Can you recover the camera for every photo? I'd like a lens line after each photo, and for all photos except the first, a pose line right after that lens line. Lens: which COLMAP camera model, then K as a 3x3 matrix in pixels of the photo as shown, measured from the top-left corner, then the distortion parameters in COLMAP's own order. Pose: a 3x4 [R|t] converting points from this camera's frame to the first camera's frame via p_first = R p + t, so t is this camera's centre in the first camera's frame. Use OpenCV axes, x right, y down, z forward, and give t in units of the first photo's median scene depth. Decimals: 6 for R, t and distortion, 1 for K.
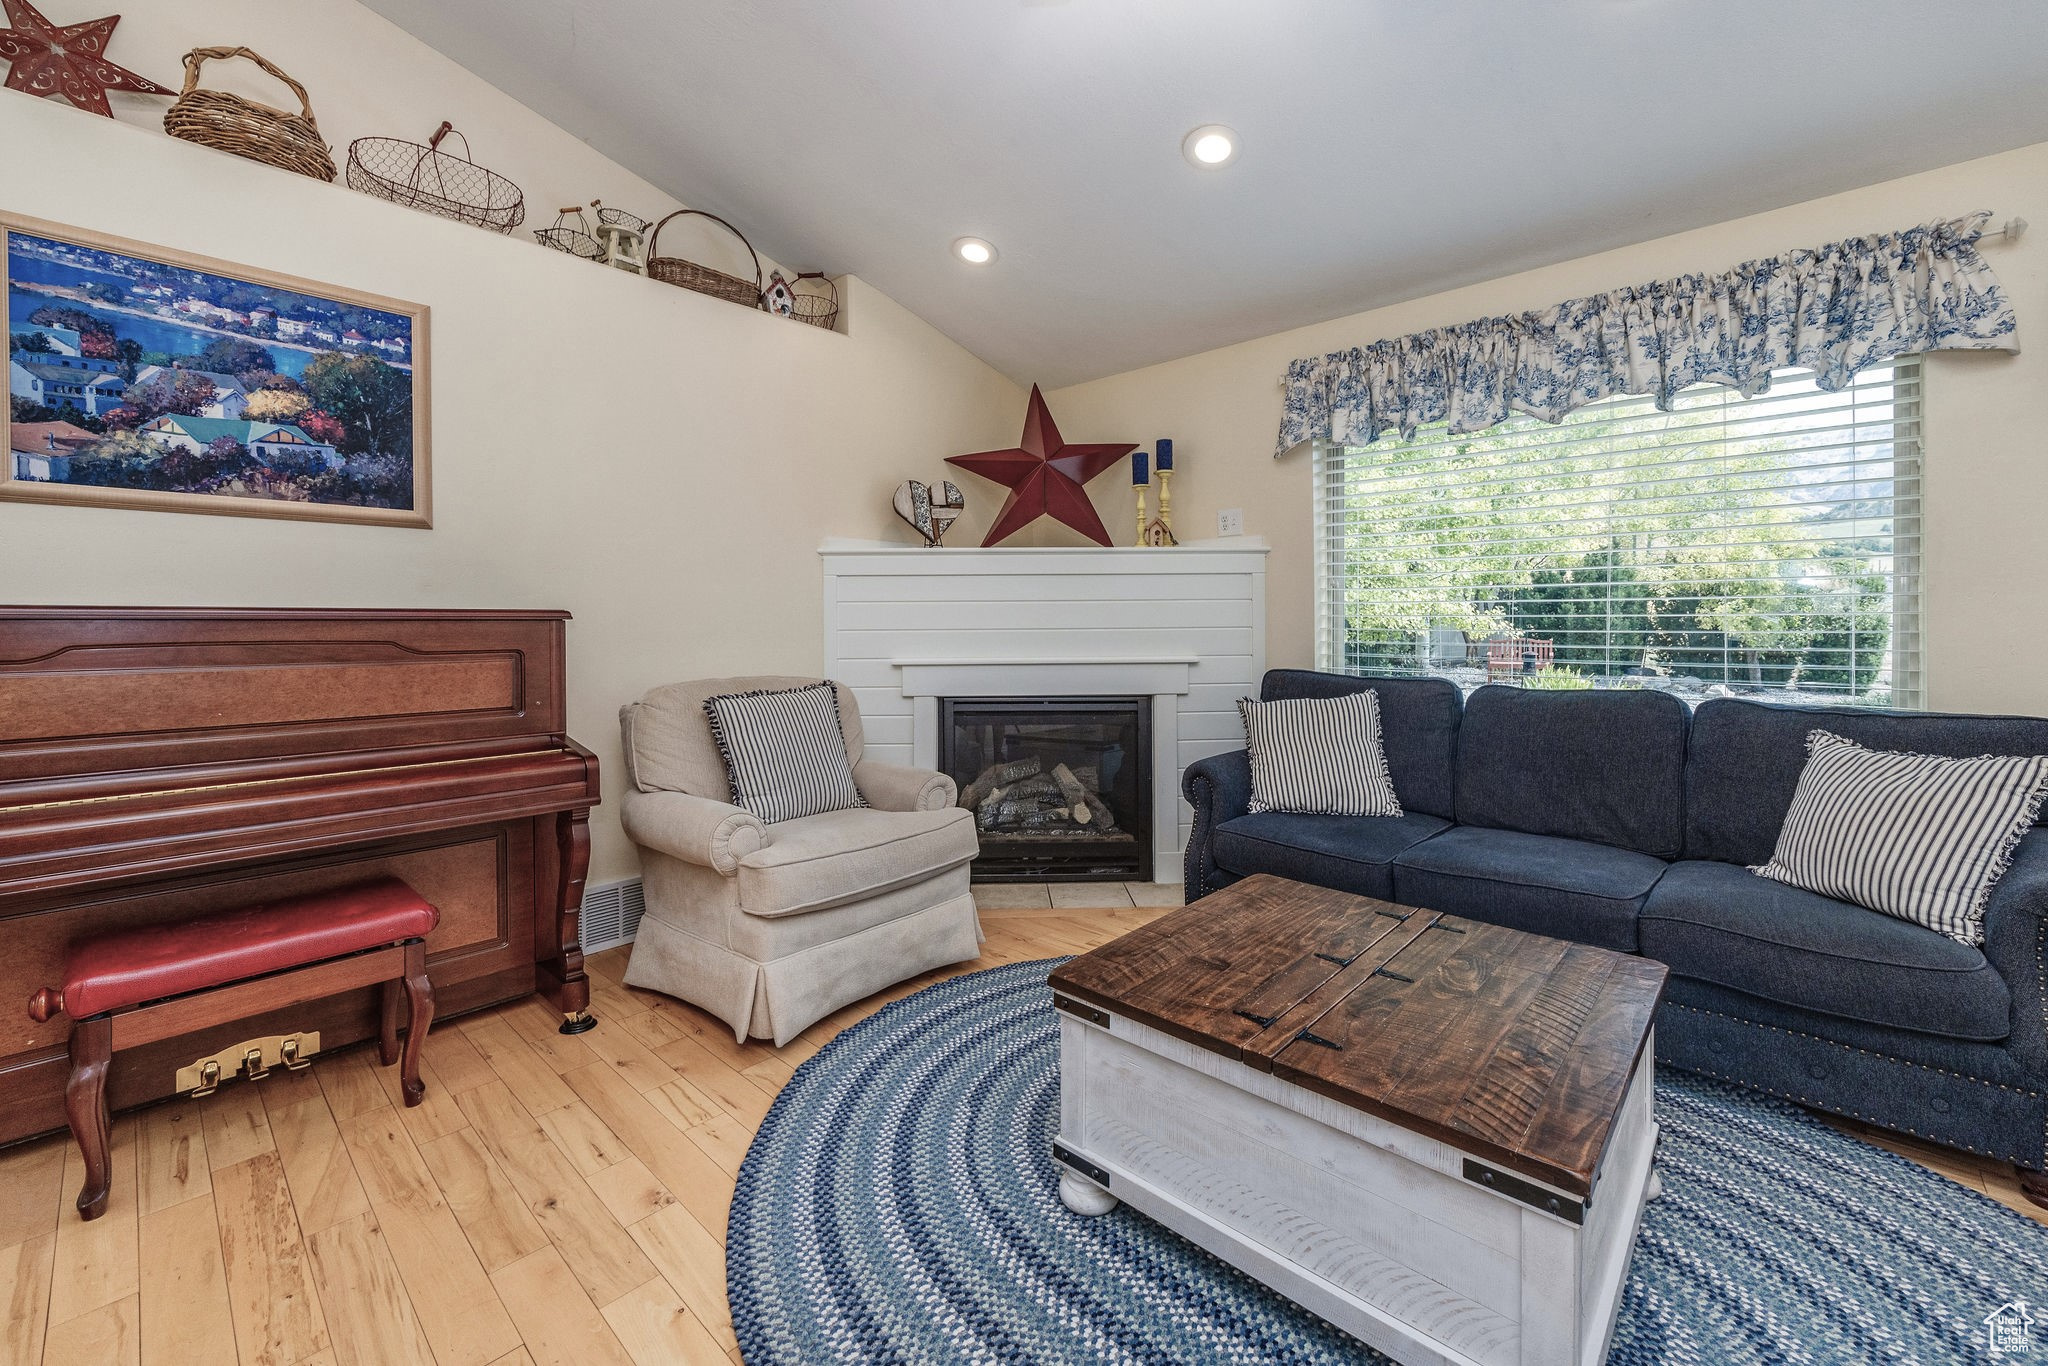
lens RADIAL K [[838.4, 0, 1010.9], [0, 838.4, 625.5], [0, 0, 1]] dist [0.003463, 0.000093]
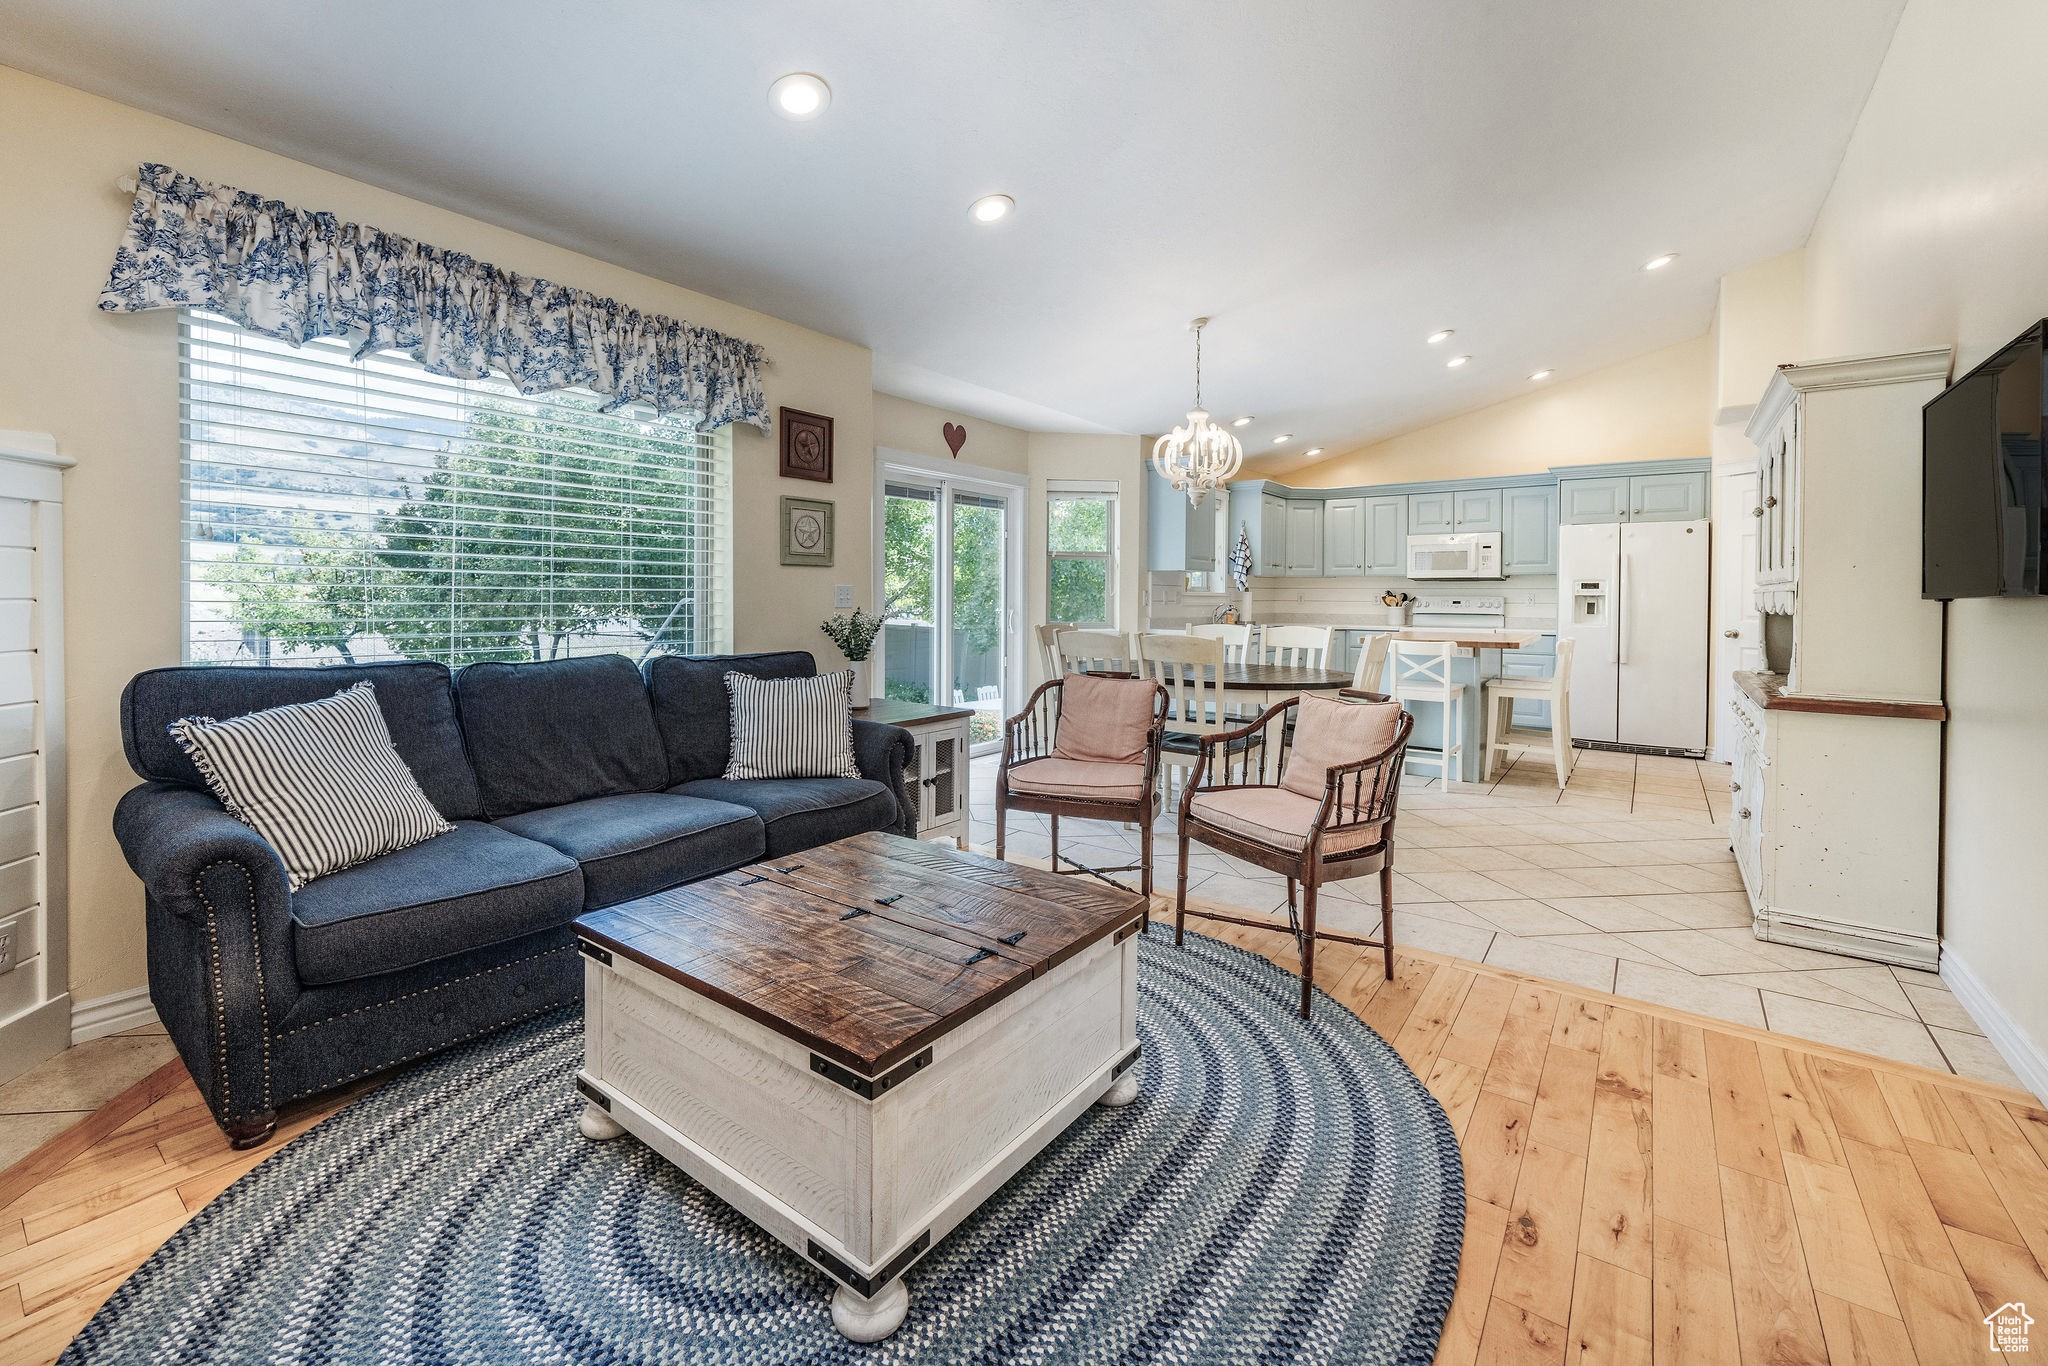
lens RADIAL K [[838.4, 0, 1002.0], [0, 838.4, 606.0], [0, 0, 1]] dist [0.003463, 0.000093]
pose [[-0.094338, -0.009365, 0.995496, -0.476593], [-0.000738, 0.999956, 0.009337, -0.001091], [-0.995540, 0.000146, -0.094341, 0.637825]]
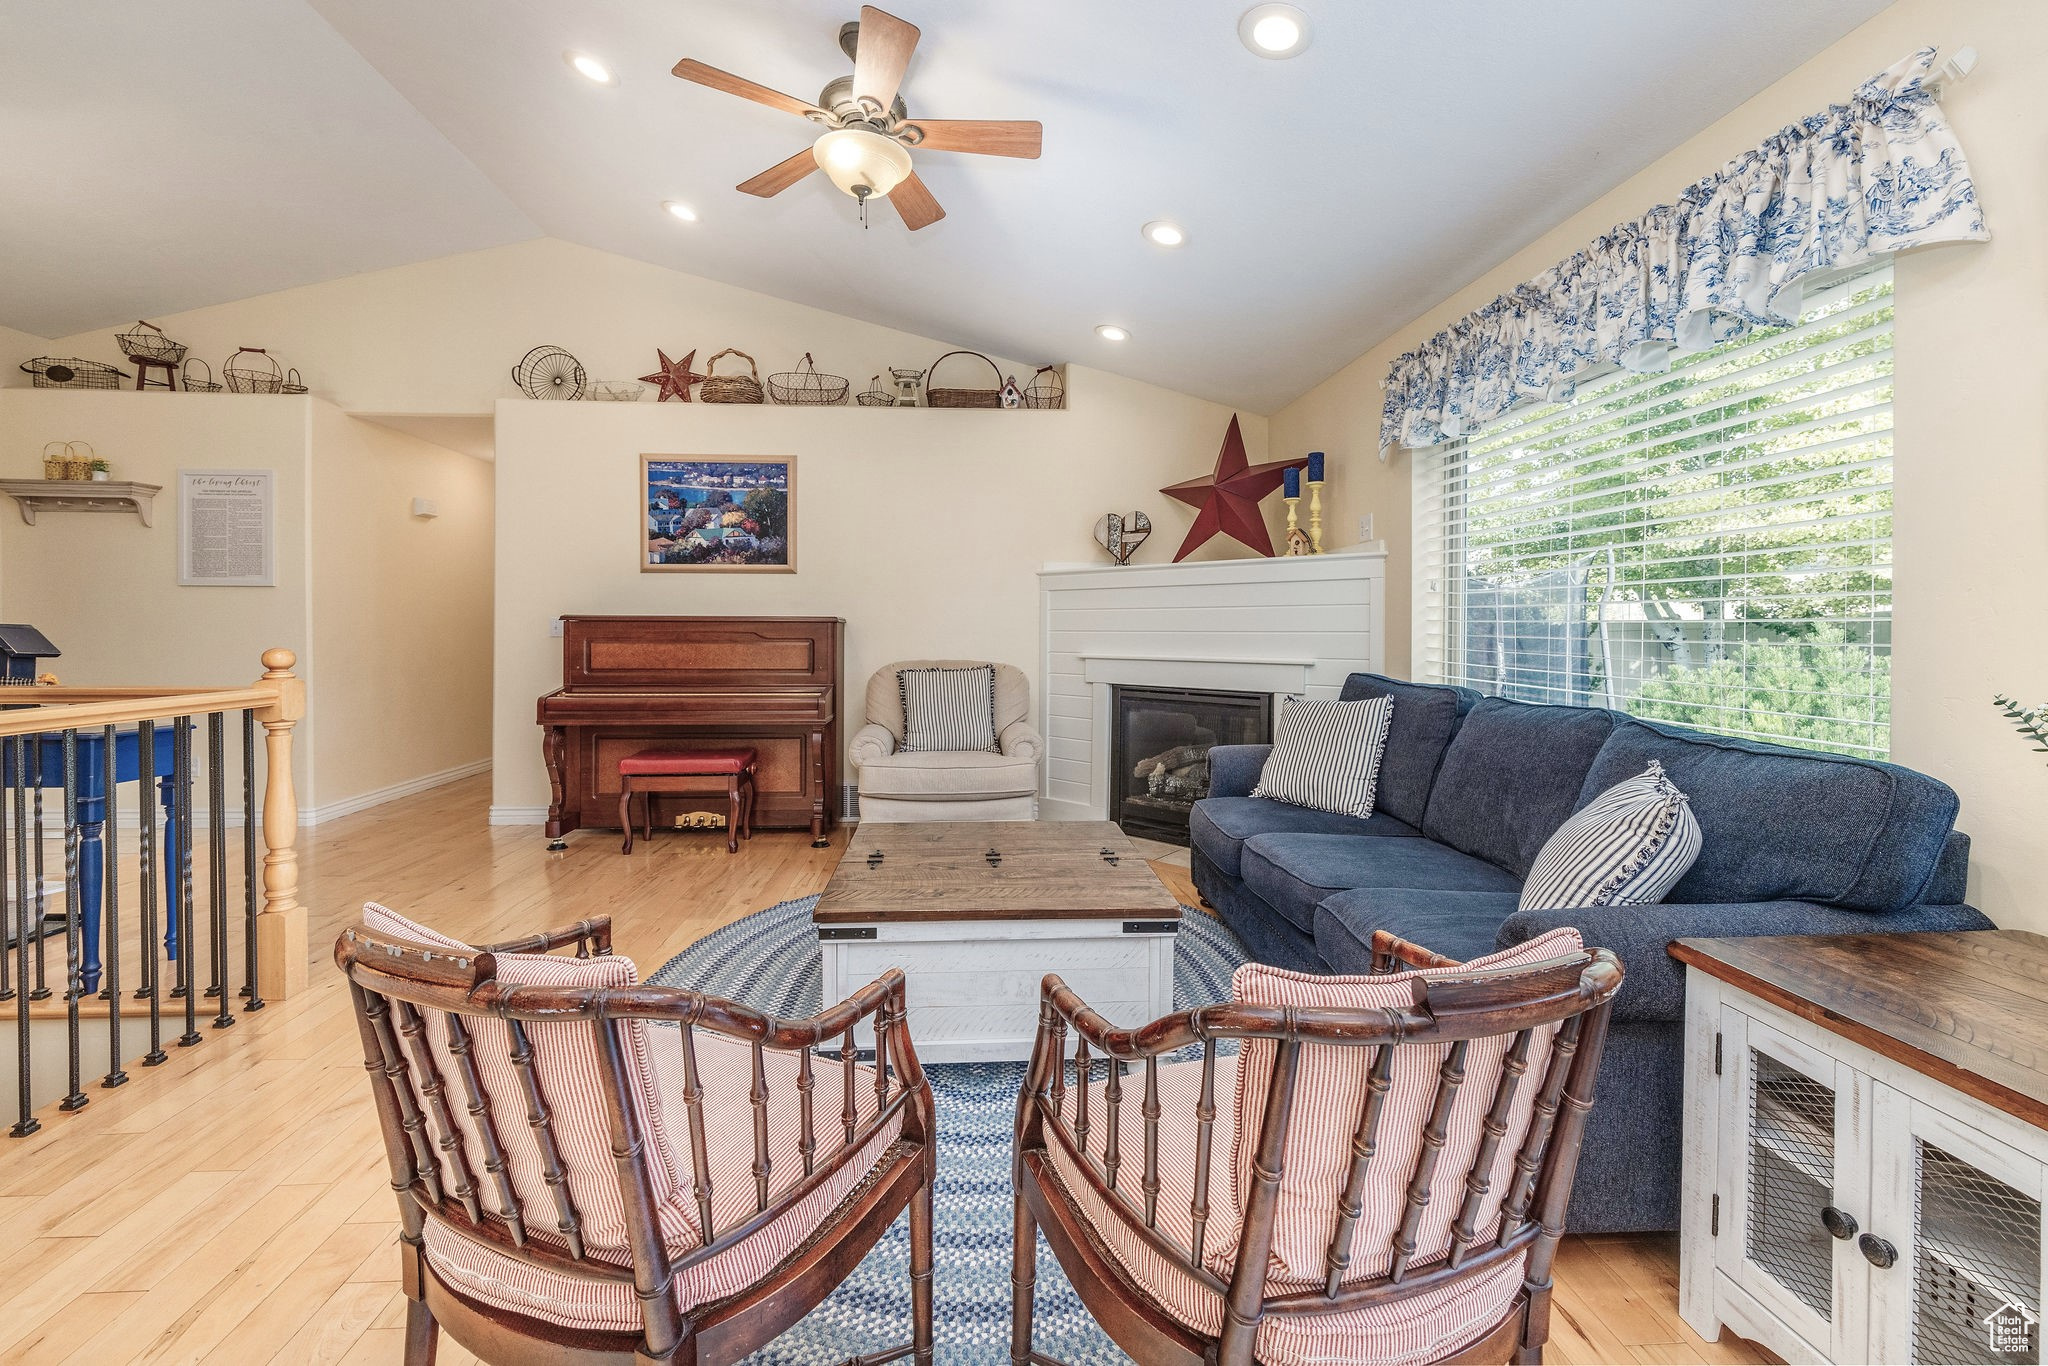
lens RADIAL K [[838.4, 0, 1034.1], [0, 838.4, 634.8], [0, 0, 1]] dist [0.003463, 0.000093]
pose [[0.733922, 0.013421, -0.679101, 1.012670], [-0.009160, 0.999909, 0.009861, -0.001568], [0.679172, -0.001016, 0.733978, -0.019800]]
